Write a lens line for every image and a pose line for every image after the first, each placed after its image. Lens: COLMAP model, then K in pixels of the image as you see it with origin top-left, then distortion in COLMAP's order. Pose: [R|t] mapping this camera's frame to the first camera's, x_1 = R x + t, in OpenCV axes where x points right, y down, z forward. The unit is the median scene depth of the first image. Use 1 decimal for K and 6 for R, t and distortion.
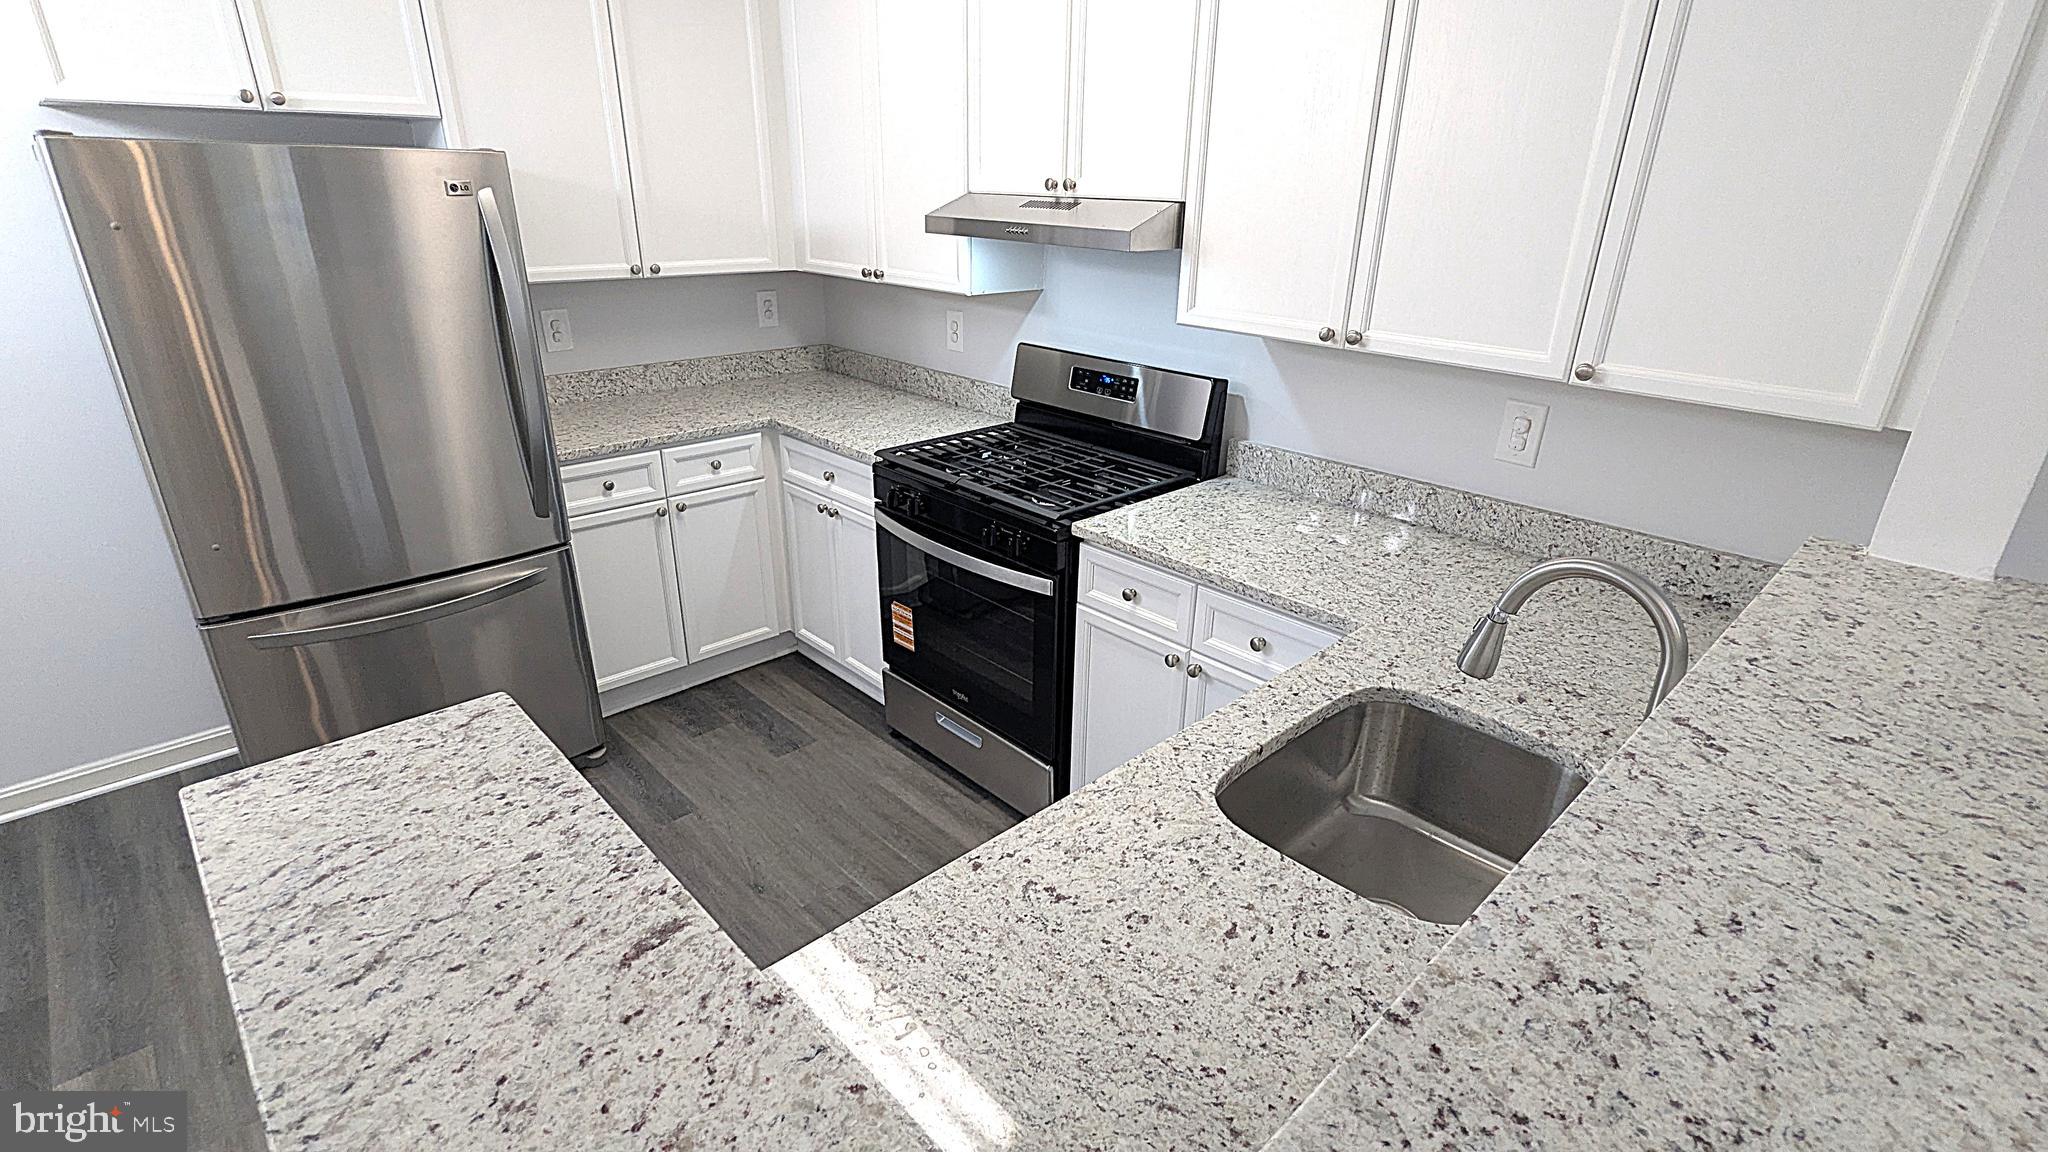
lens RADIAL K [[970.7, 0, 1030.6], [0, 970.7, 578.2], [0, 0, 1]] dist [-0.001167, 0.000464]
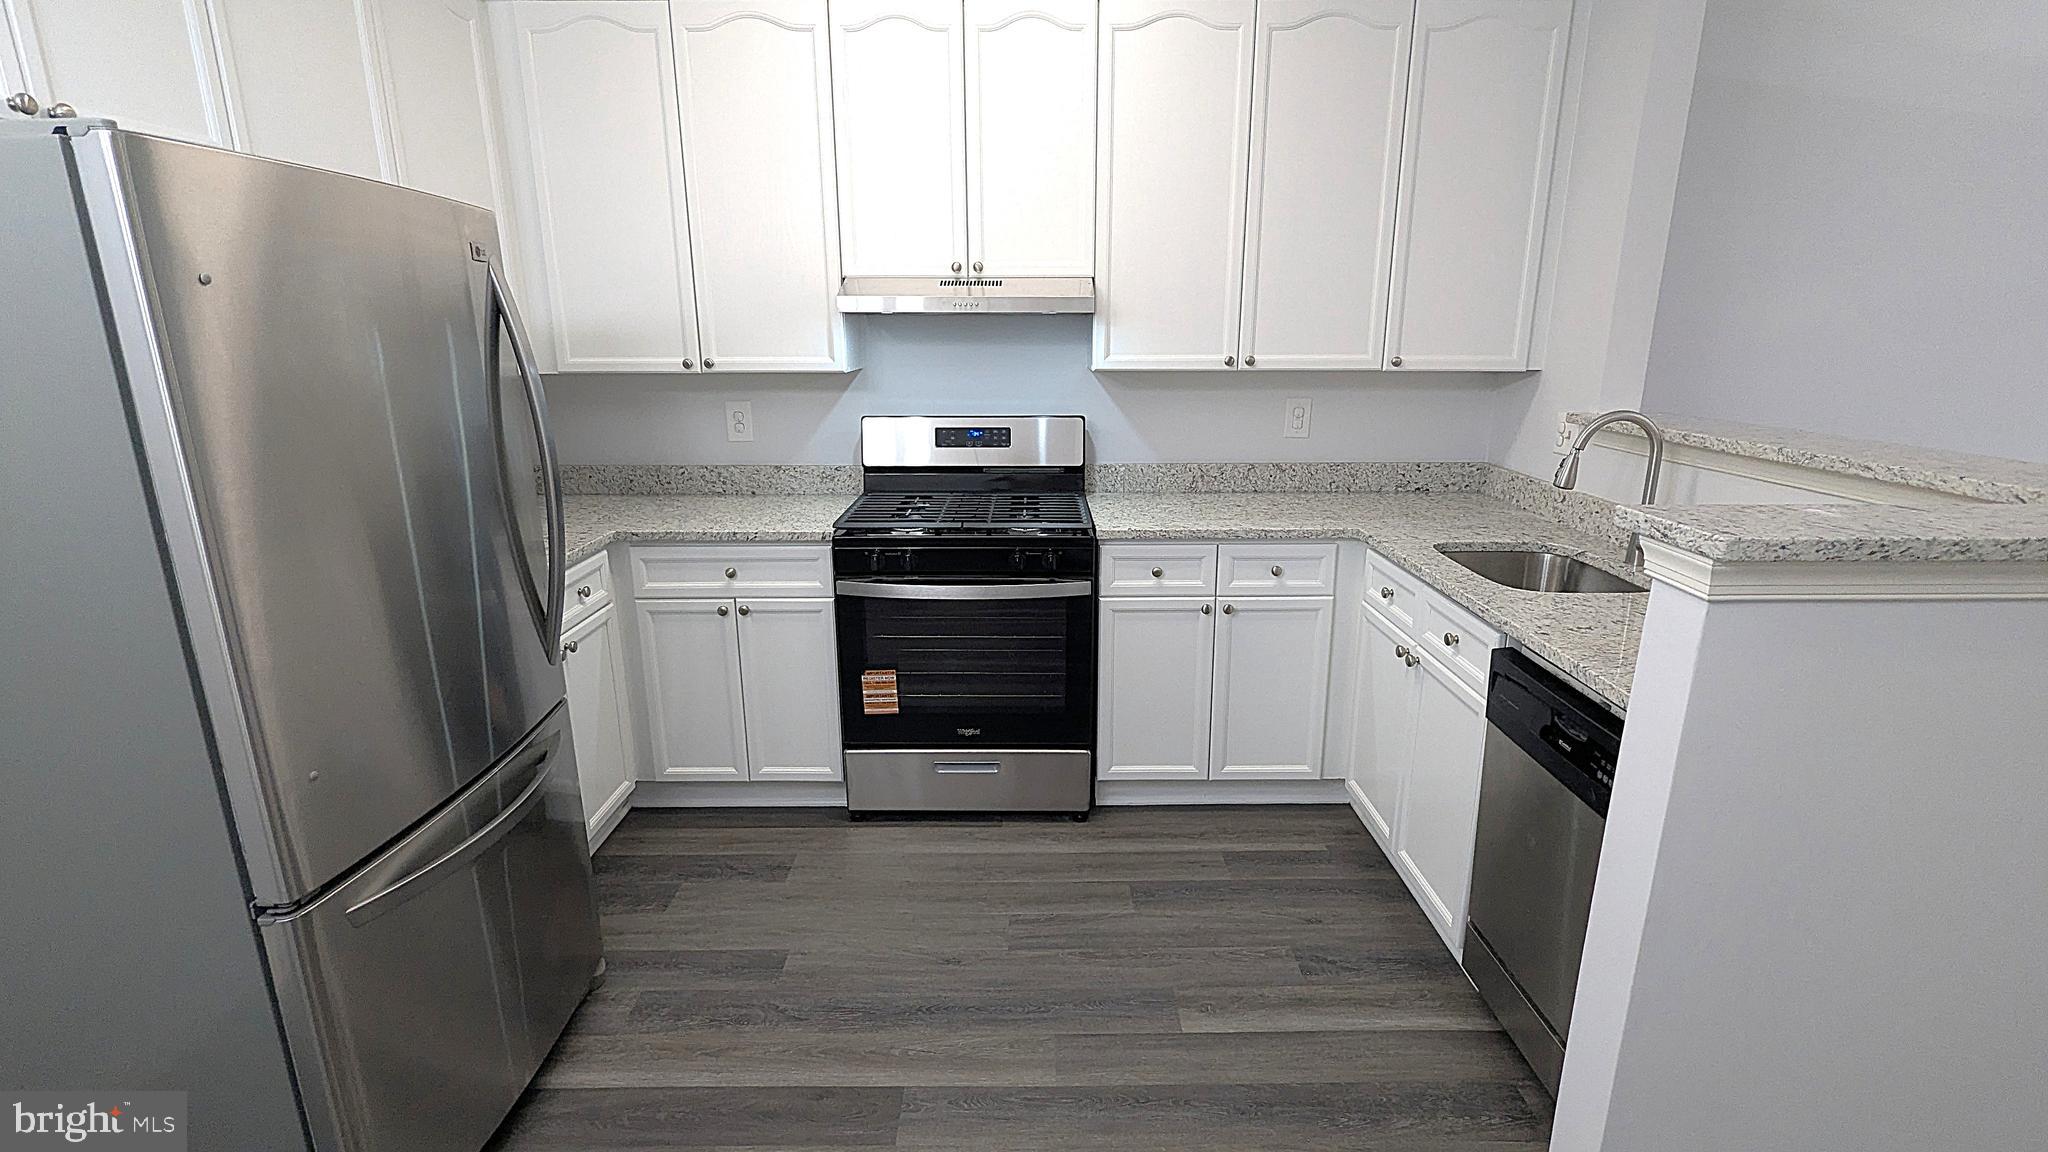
lens RADIAL K [[970.7, 0, 1030.6], [0, 970.7, 576.8], [0, 0, 1]] dist [-0.001167, 0.000464]
pose [[0.692696, -0.203070, 0.692051, -0.748678], [0.290685, 0.956764, -0.010211, -0.010473], [-0.660056, 0.208242, 0.721777, 0.163449]]
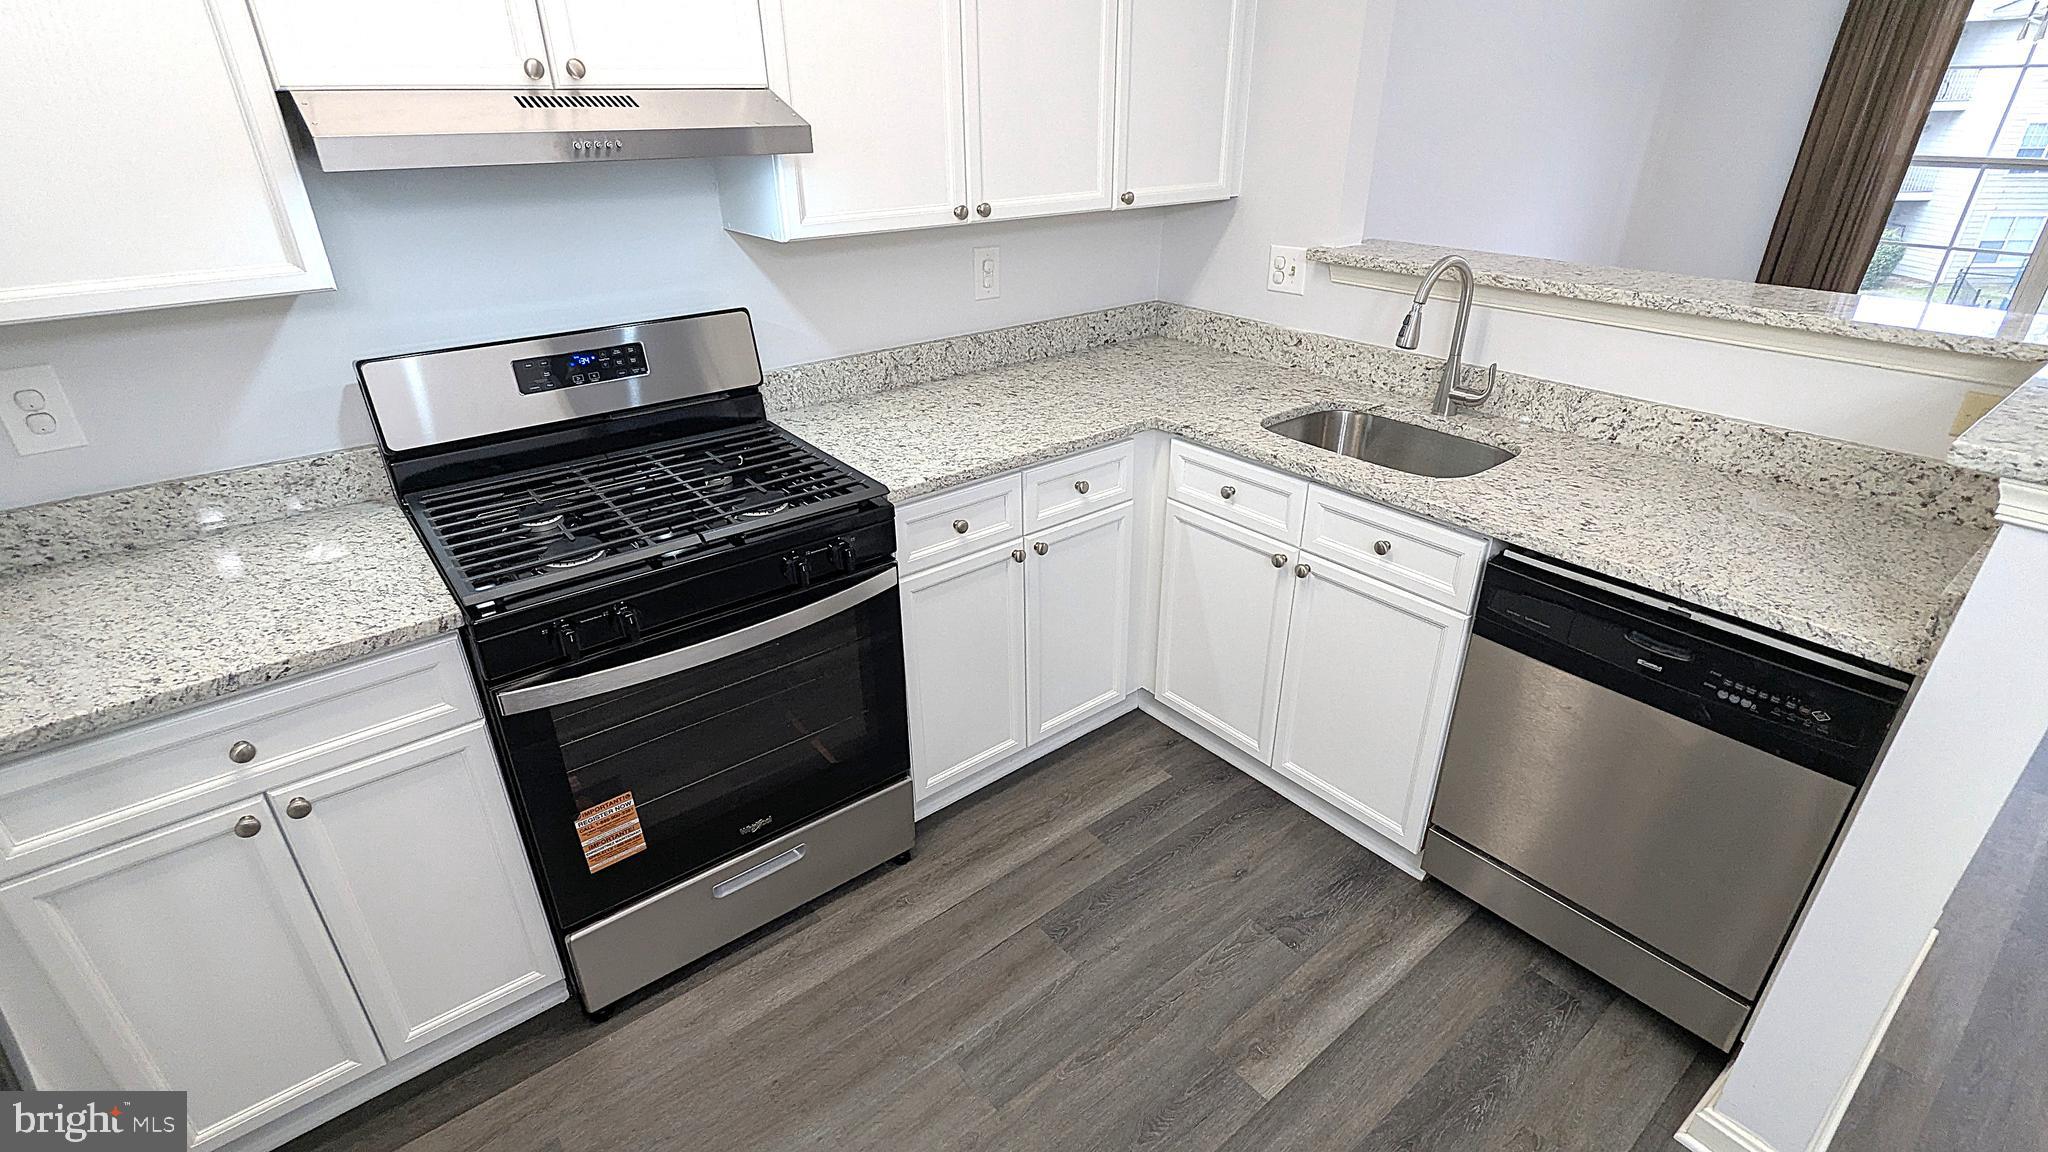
lens RADIAL K [[970.7, 0, 1028.9], [0, 970.7, 578.8], [0, 0, 1]] dist [-0.001167, 0.000464]
pose [[0.086520, -0.466264, 0.880405, -0.614085], [0.388461, 0.829559, 0.401161, -0.241852], [-0.917395, 0.307294, 0.252898, 0.605517]]
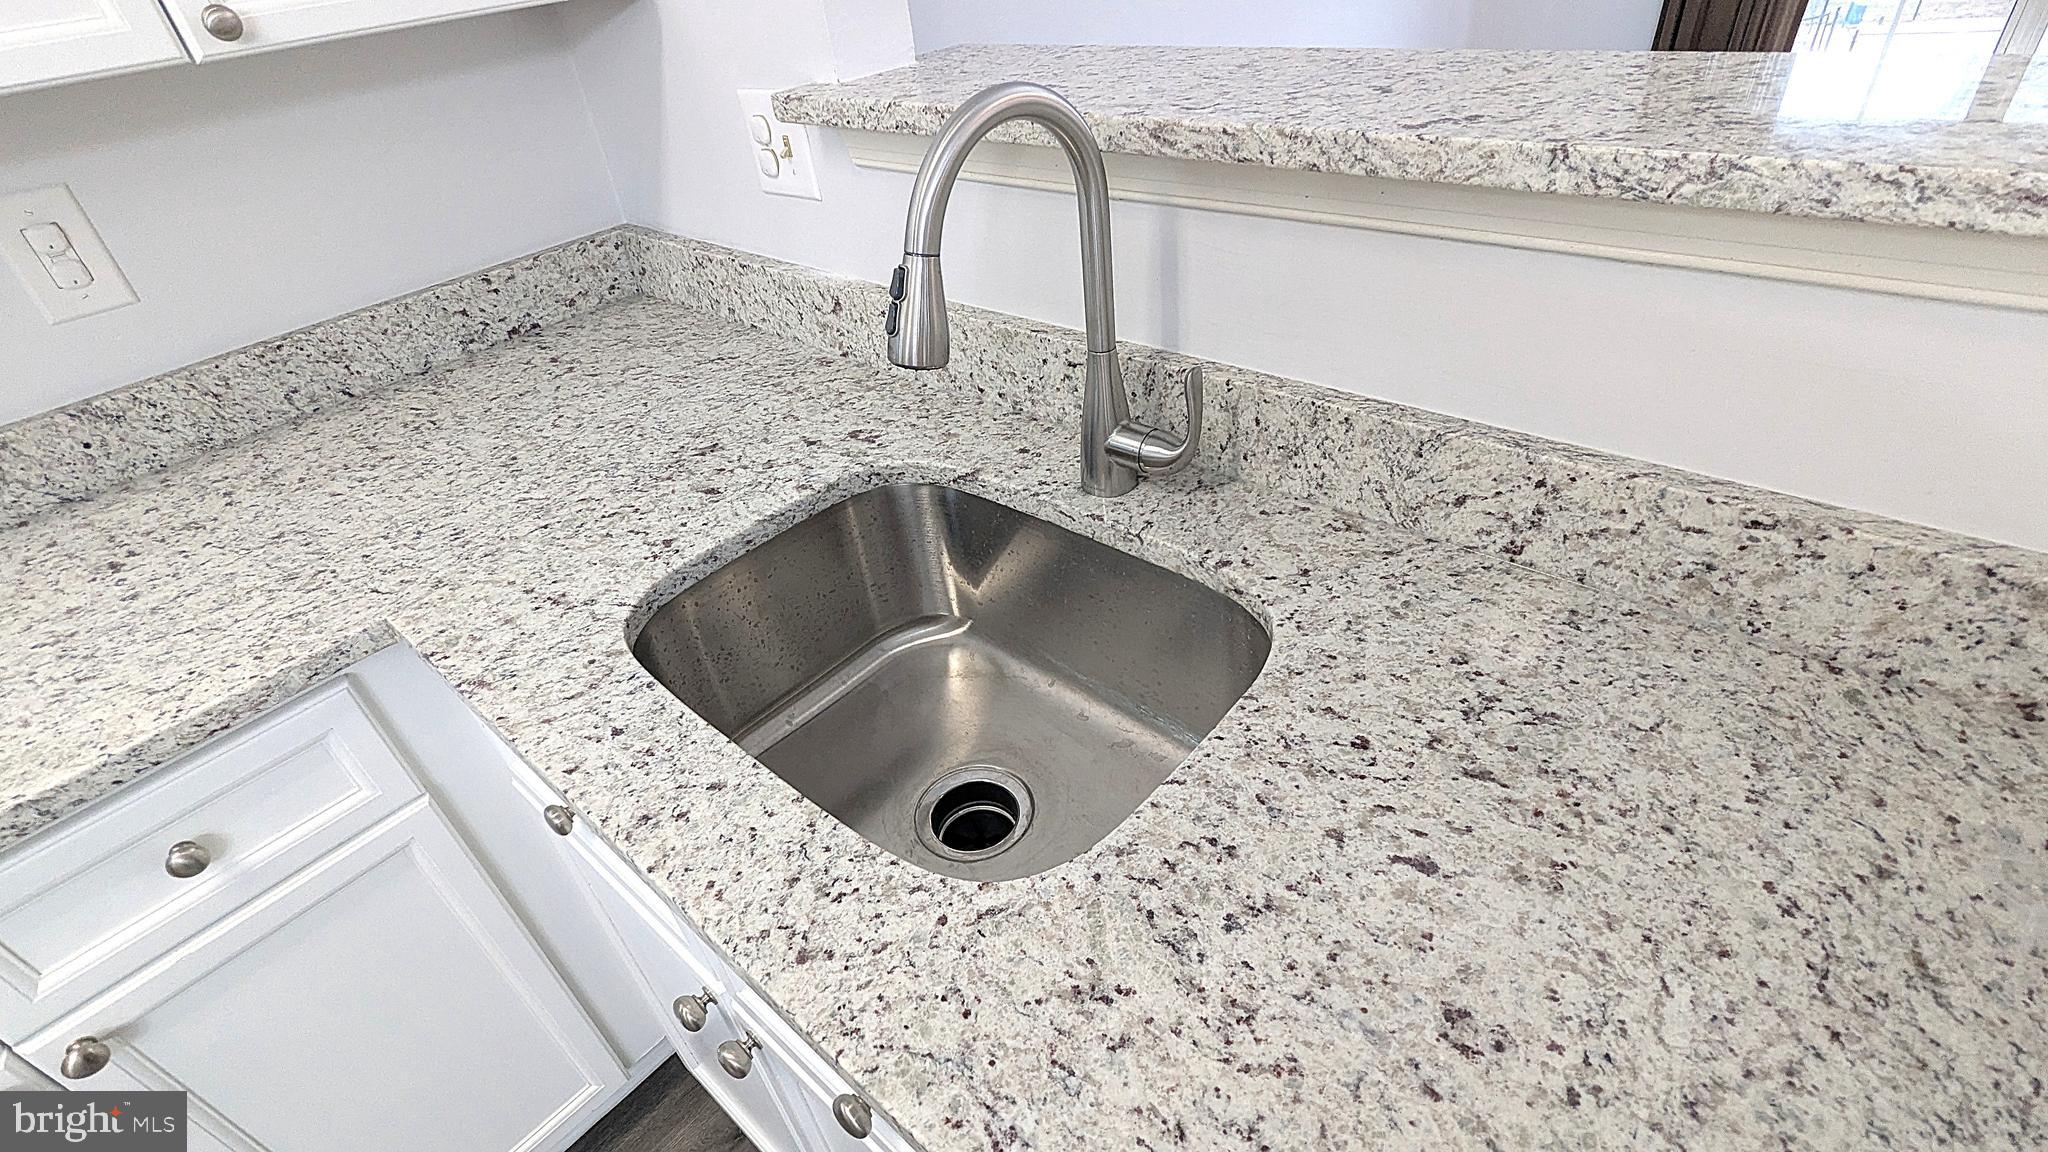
lens RADIAL K [[970.7, 0, 1025.4], [0, 970.7, 578.8], [0, 0, 1]] dist [-0.001167, 0.000464]
pose [[-0.075145, -0.596960, 0.798744, -0.044666], [0.475016, 0.682856, 0.555038, -0.058139], [-0.876763, 0.421124, 0.232252, 0.396129]]
